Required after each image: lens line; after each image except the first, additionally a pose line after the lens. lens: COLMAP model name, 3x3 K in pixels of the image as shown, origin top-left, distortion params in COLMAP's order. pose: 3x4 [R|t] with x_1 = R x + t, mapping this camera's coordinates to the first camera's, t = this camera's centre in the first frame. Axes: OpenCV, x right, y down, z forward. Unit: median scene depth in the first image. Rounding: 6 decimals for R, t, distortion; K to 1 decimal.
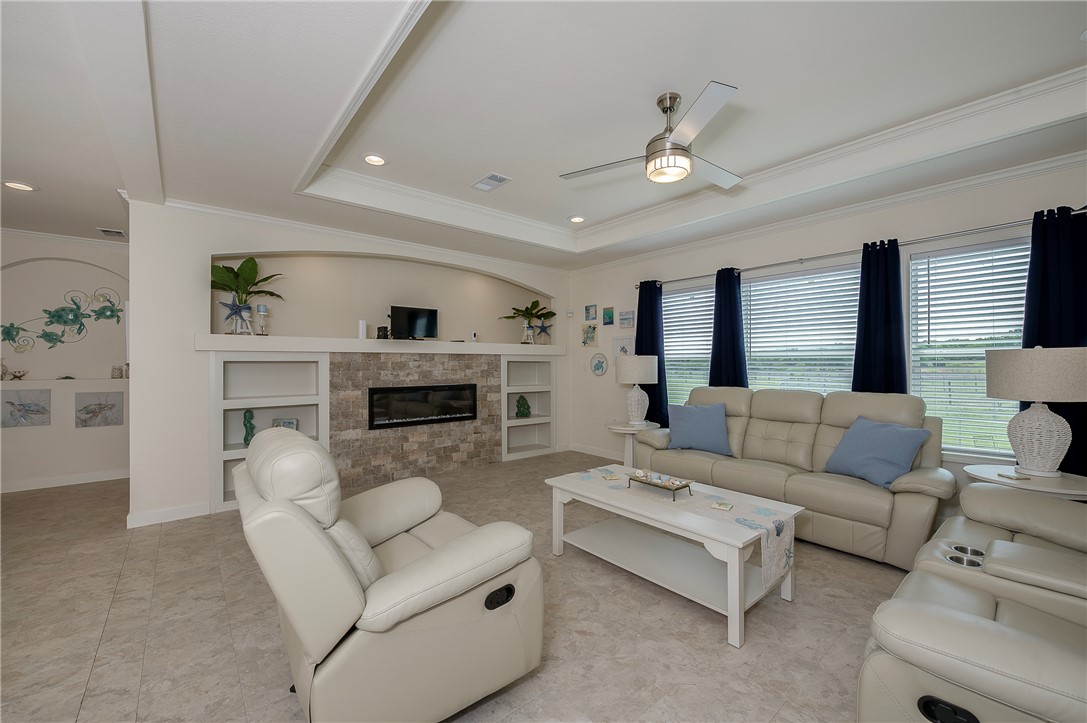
lens RADIAL K [[433.5, 0, 538.1], [0, 433.5, 362.0], [0, 0, 1]] dist [-0.011548, -0.000721]
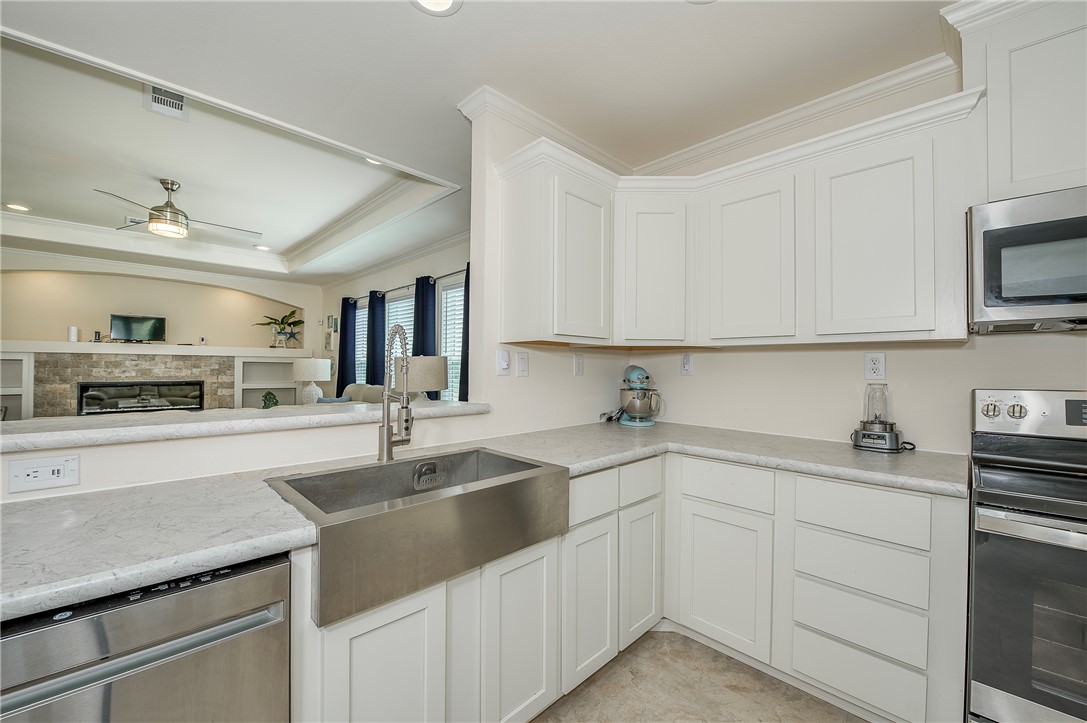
lens RADIAL K [[433.5, 0, 538.1], [0, 433.5, 362.0], [0, 0, 1]] dist [-0.011548, -0.000721]
pose [[0.997031, 0.012866, 0.075919, 0.754521], [-0.012392, 0.999901, -0.006705, -0.004542], [-0.075998, 0.005744, 0.997091, -0.277070]]
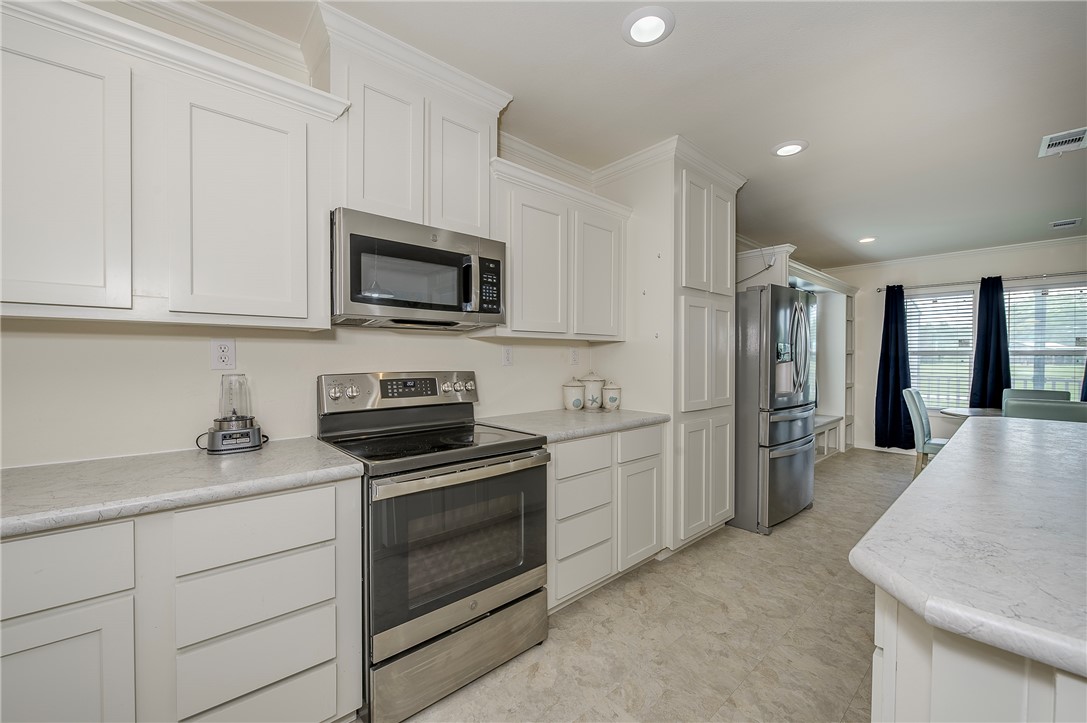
lens RADIAL K [[433.5, 0, 538.1], [0, 433.5, 362.0], [0, 0, 1]] dist [-0.011548, -0.000721]
pose [[-0.033313, -0.005164, 0.999432, 0.748139], [-0.002905, 0.999983, 0.005070, -0.003490], [-0.999441, -0.002735, -0.033328, -0.163477]]
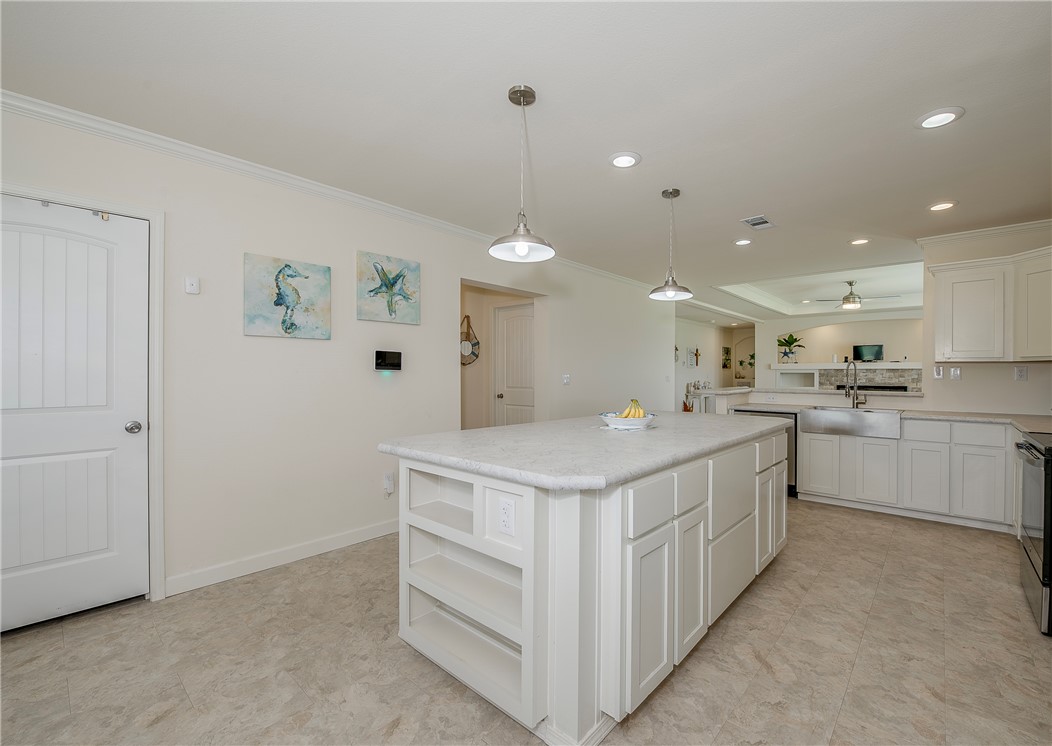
lens RADIAL K [[442.5, 0, 568.5], [0, 442.5, 373.7], [0, 0, 1]] dist [-0.014807, -0.000354]
pose [[0.187465, 0.004543, -0.982261, 1.445527], [0.001144, 0.999988, 0.004843, -0.009688], [0.982271, -0.002032, 0.187457, -0.707627]]
